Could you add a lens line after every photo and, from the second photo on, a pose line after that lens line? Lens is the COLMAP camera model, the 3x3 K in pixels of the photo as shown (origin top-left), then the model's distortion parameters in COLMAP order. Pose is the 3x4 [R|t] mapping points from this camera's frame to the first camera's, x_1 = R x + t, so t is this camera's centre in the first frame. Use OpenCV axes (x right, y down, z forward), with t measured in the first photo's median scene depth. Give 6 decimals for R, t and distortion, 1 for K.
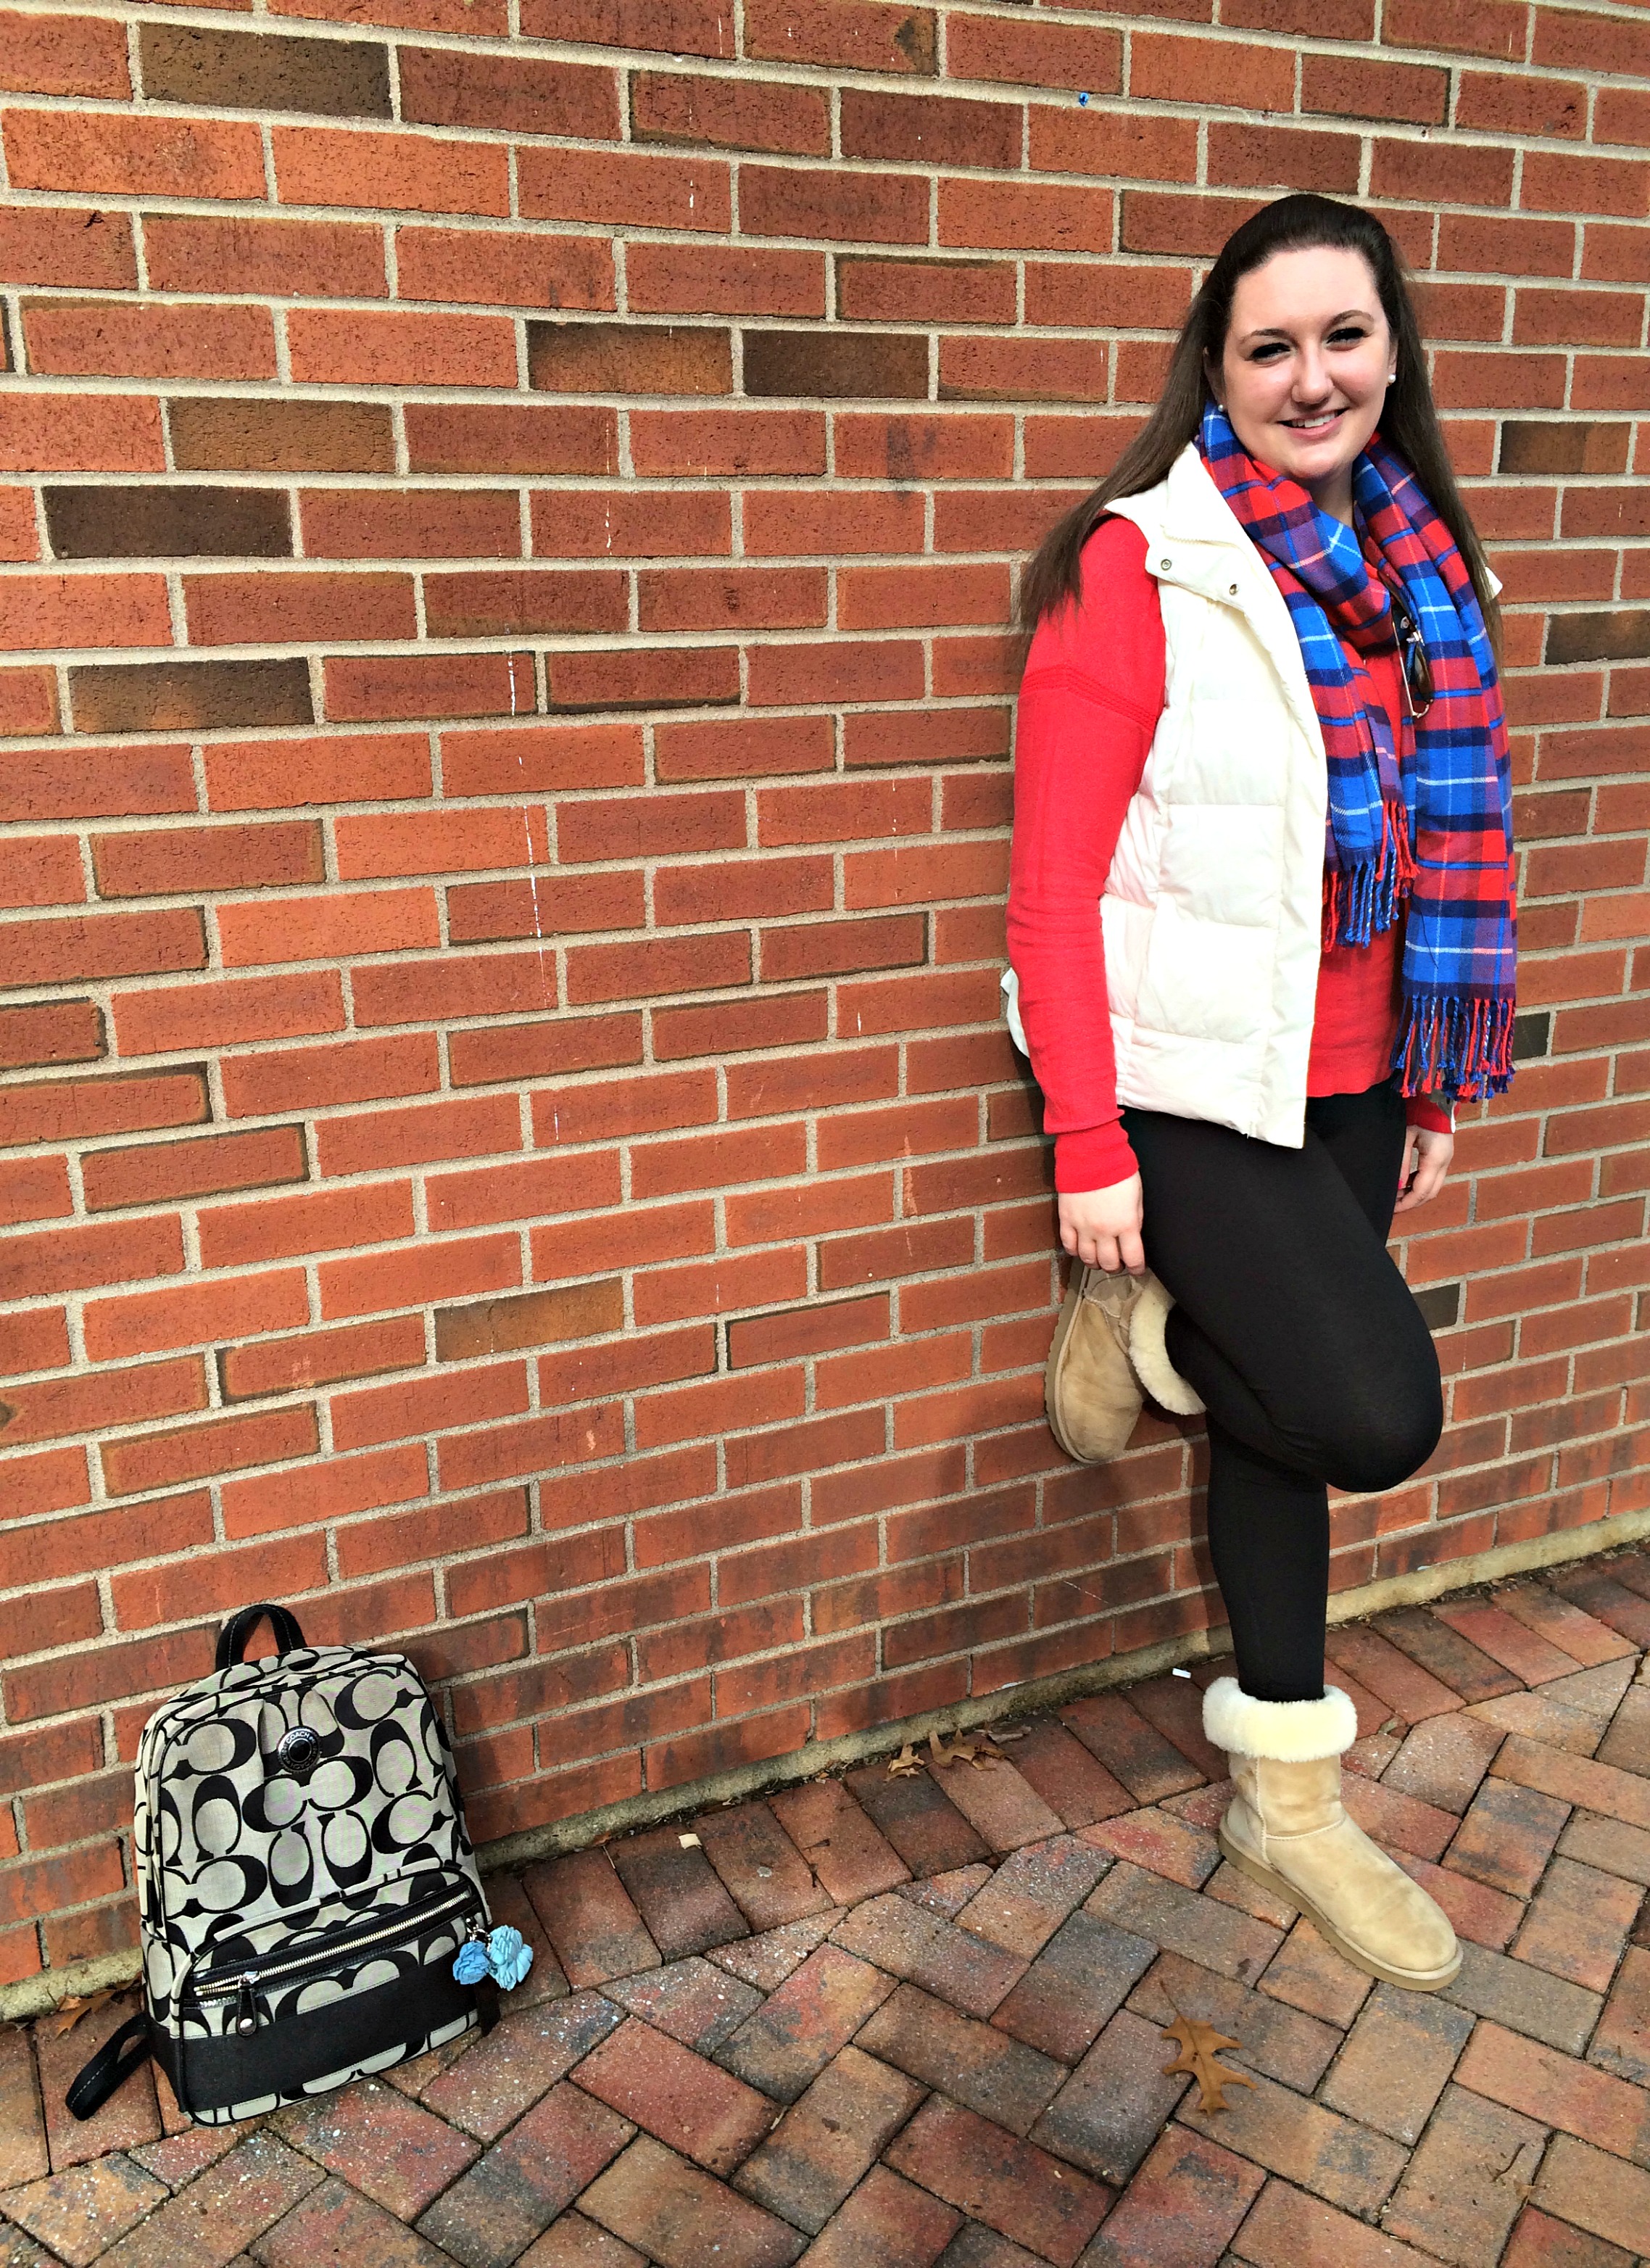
lens RADIAL K [[1891.7, 0, 815.2], [0, 1891.7, 1167.3], [0, 0, 1]] dist [0.100843, -0.116324]
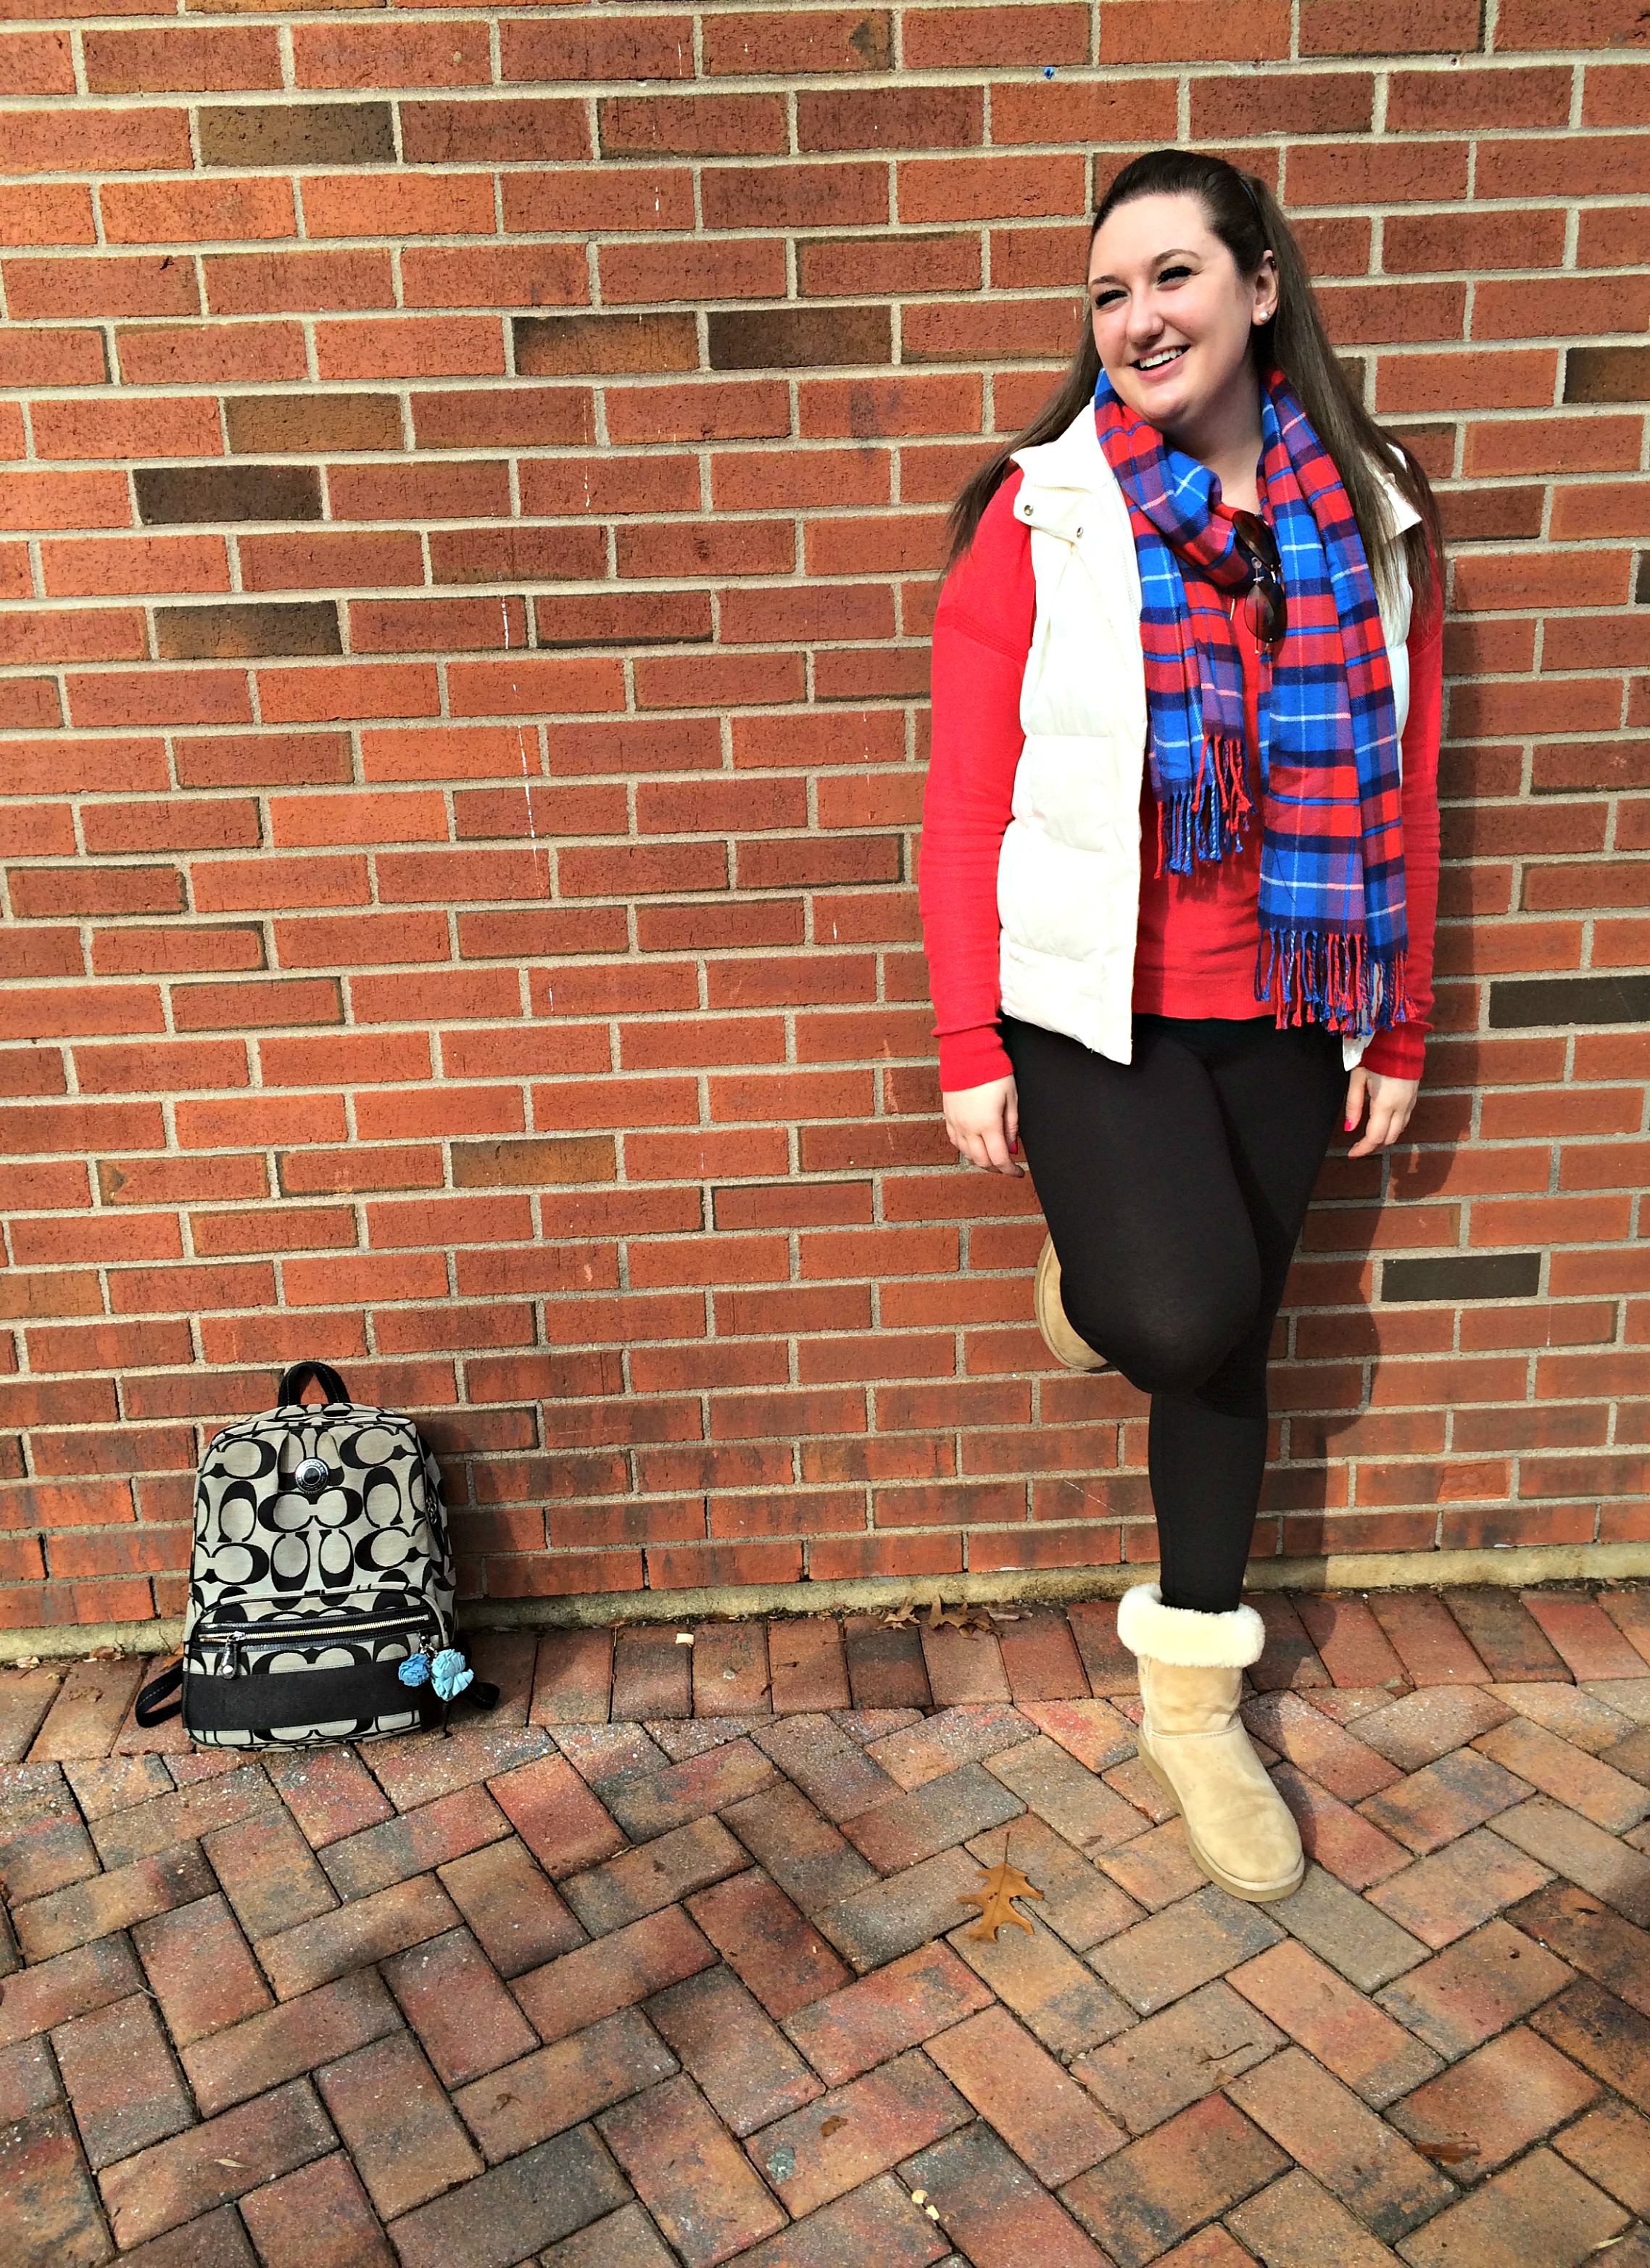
lens RADIAL K [[1891.7, 0, 815.2], [0, 1891.7, 1167.3], [0, 0, 1]] dist [0.100843, -0.116324]
pose [[0.923162, 0.103150, -0.370314, 0.506120], [-0.096642, 0.994663, 0.036141, 0.026045], [0.372065, 0.002424, 0.928203, -0.044381]]
